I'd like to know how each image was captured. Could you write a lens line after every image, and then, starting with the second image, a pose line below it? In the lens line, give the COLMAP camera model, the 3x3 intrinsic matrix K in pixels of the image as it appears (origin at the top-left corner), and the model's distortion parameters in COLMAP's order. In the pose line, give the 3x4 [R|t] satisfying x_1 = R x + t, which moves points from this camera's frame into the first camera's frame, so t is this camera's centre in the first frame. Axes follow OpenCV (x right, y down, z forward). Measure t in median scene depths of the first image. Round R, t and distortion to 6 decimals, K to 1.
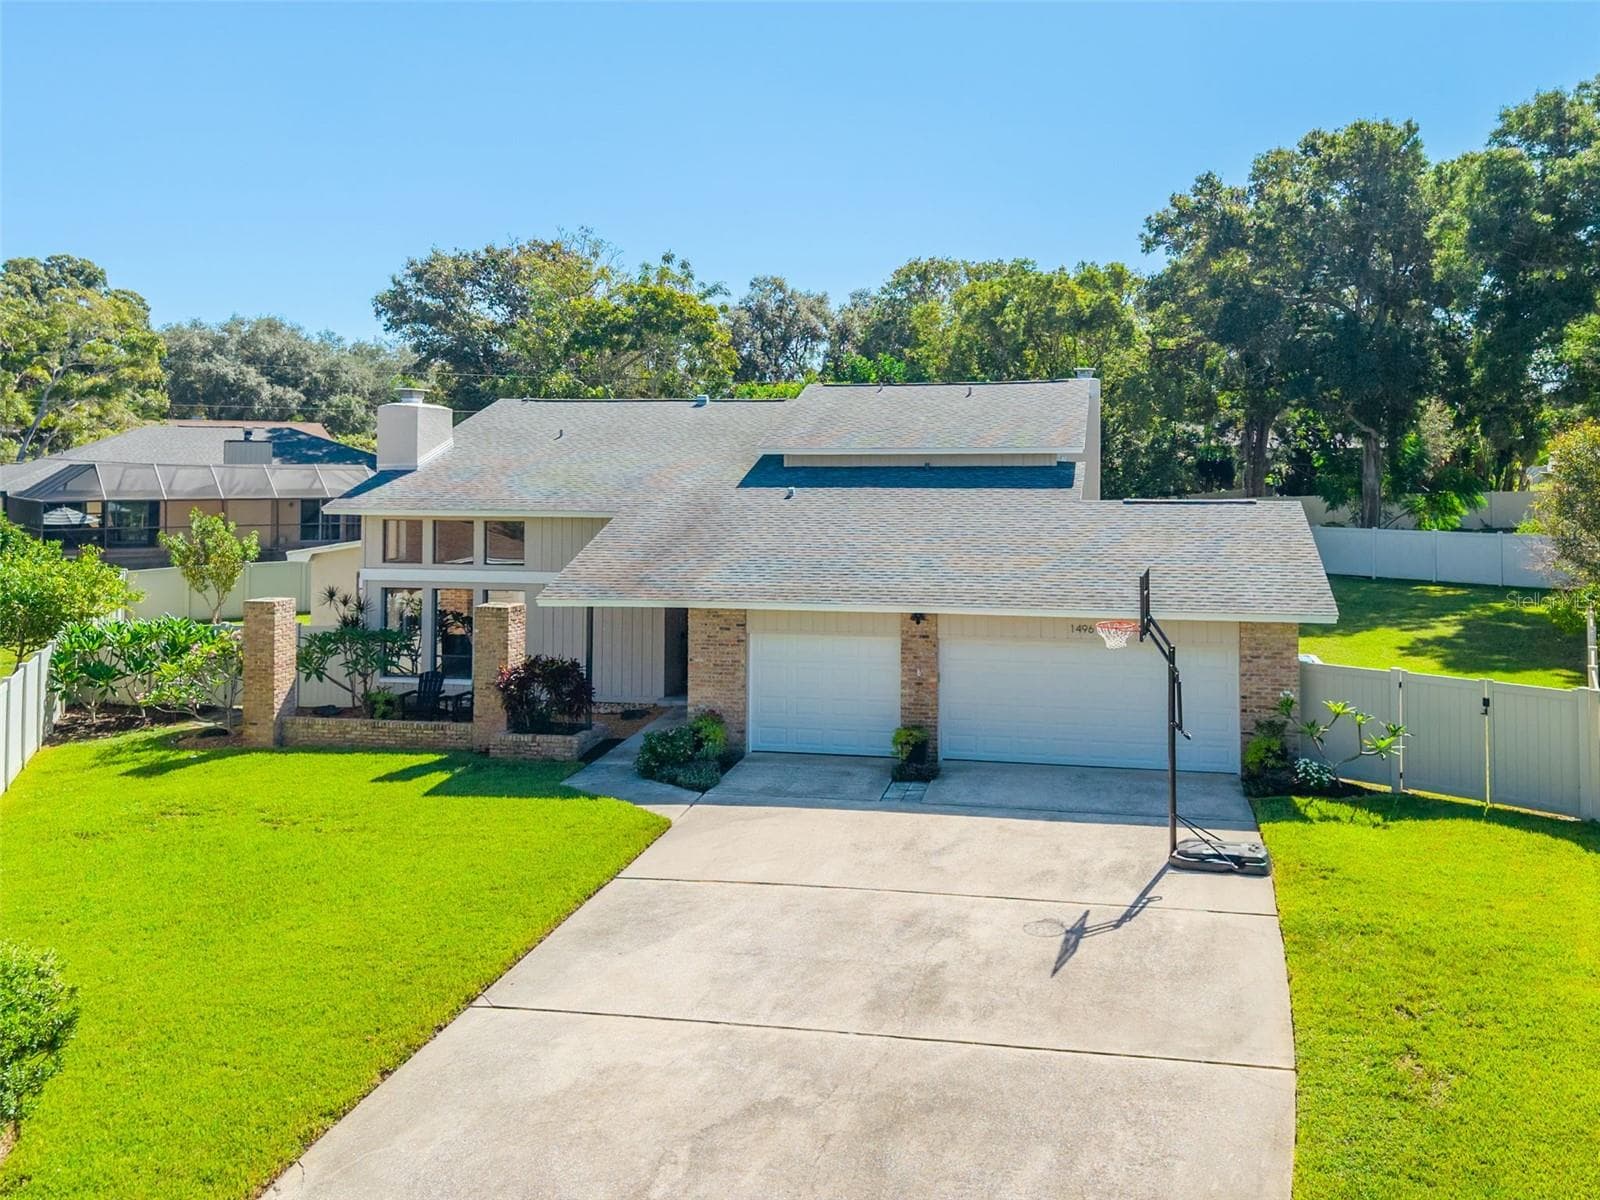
lens RADIAL K [[1208.3, 0, 833.2], [0, 1208.3, 552.0], [0, 0, 1]] dist [0.032066, -0.056647]
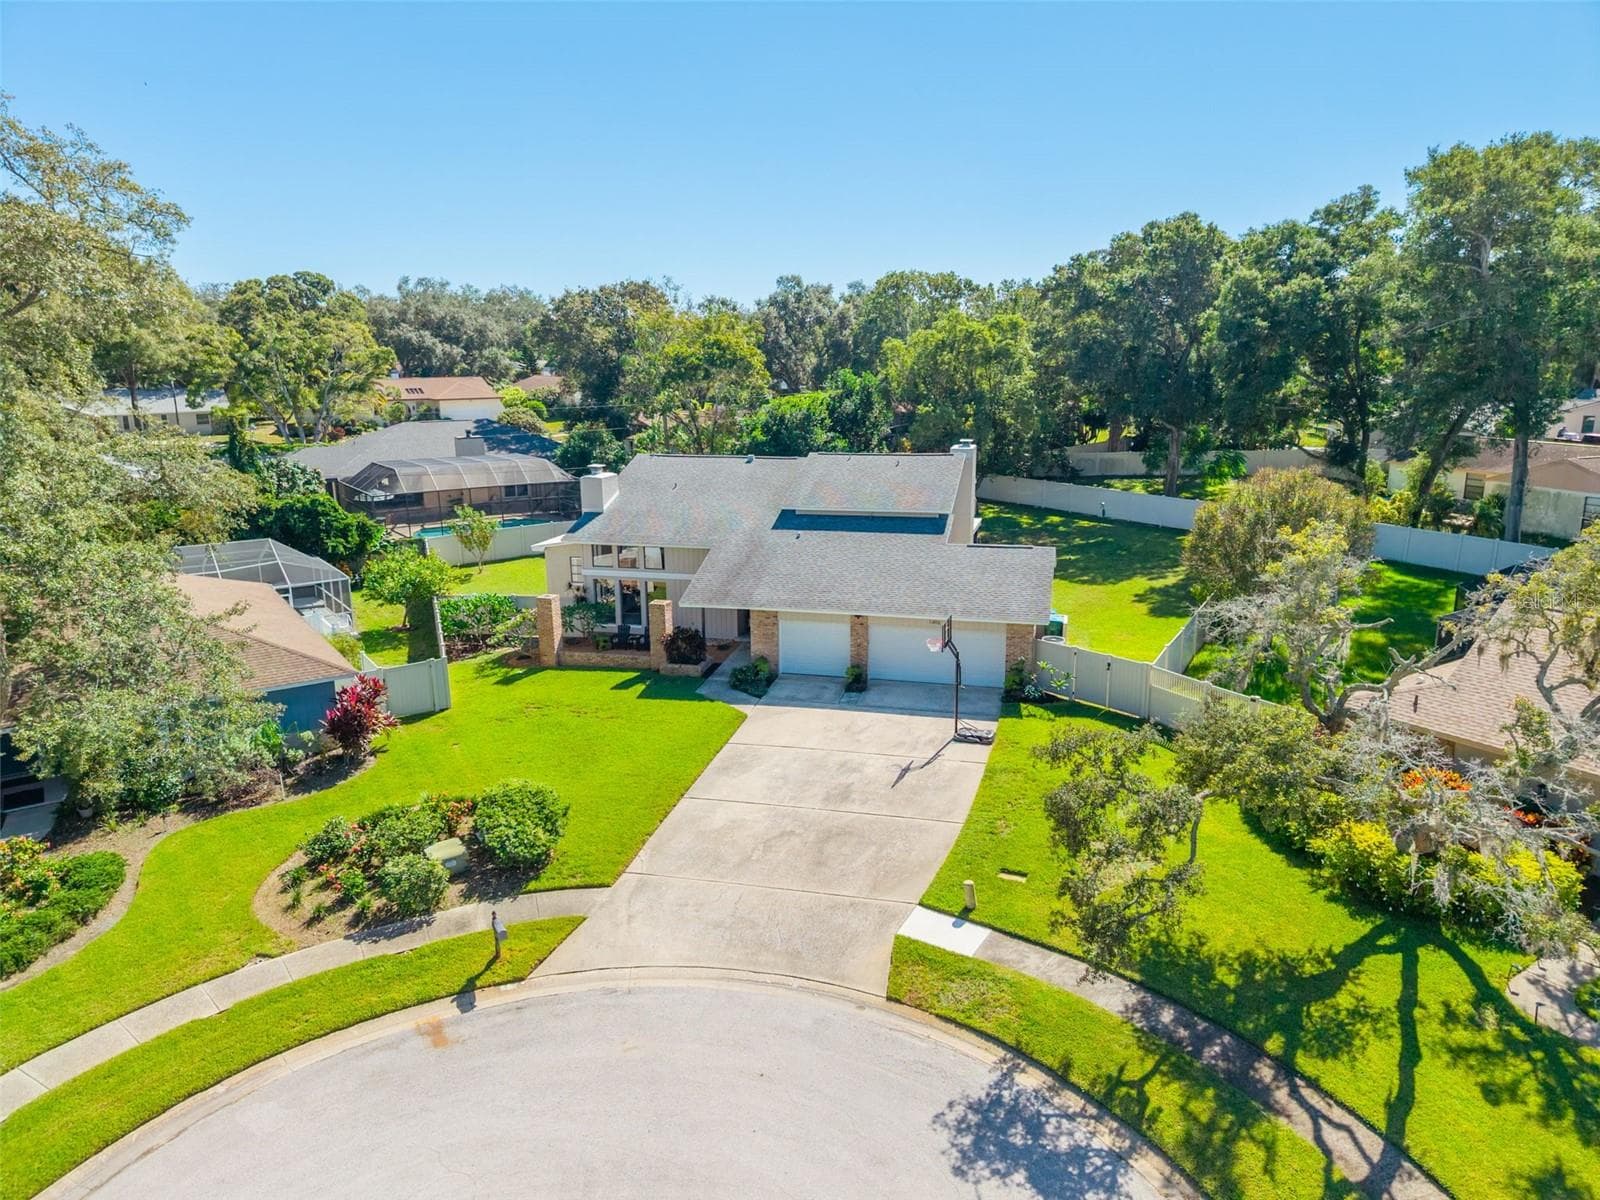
lens RADIAL K [[1120.4, 0, 800.0], [0, 1120.4, 600.0], [0, 0, 1]] dist [0.106243, -0.222977]
pose [[0.998495, -0.000987, -0.054837, 0.072549], [0.014611, 0.968491, 0.248618, -0.443989], [0.052864, -0.249045, 0.967048, -0.867529]]
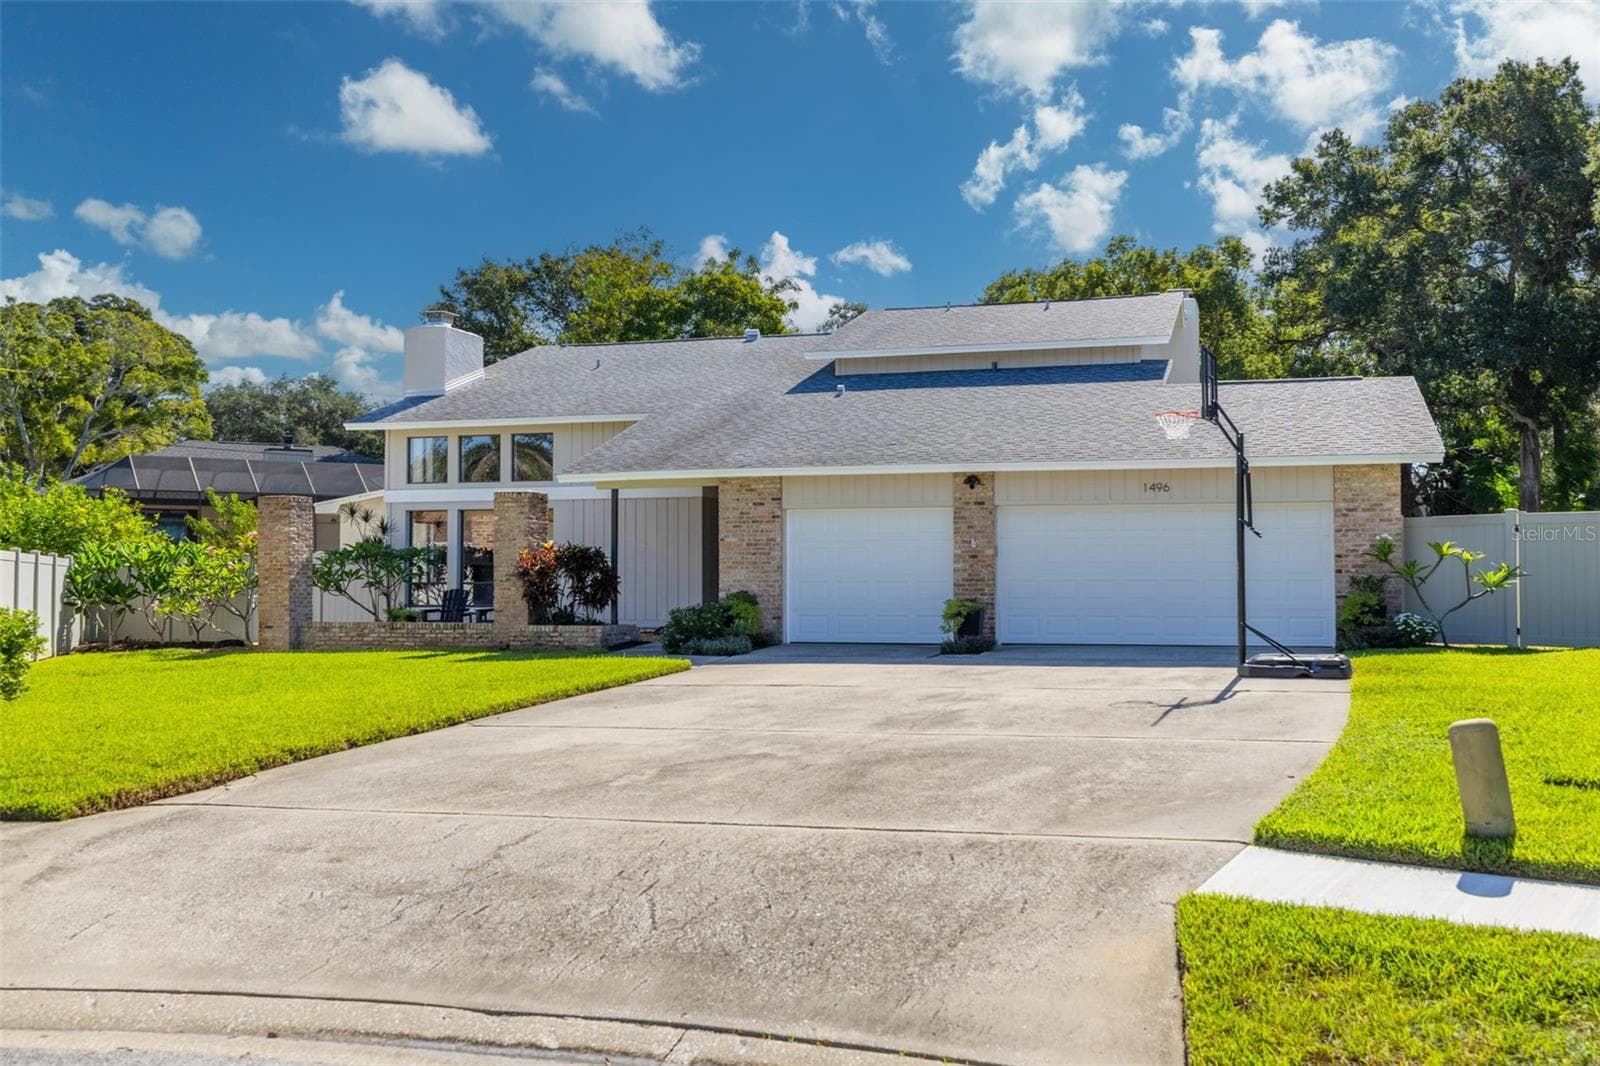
lens RADIAL K [[1364.1, 0, 843.7], [0, 1364.1, 727.8], [0, 0, 1]] dist [-0.036535, 0.038336]
pose [[0.996808, 0.001889, -0.079817, 0.053611], [-0.003045, 0.999892, -0.014357, 0.240840], [0.079782, 0.014554, 0.996706, -0.013541]]
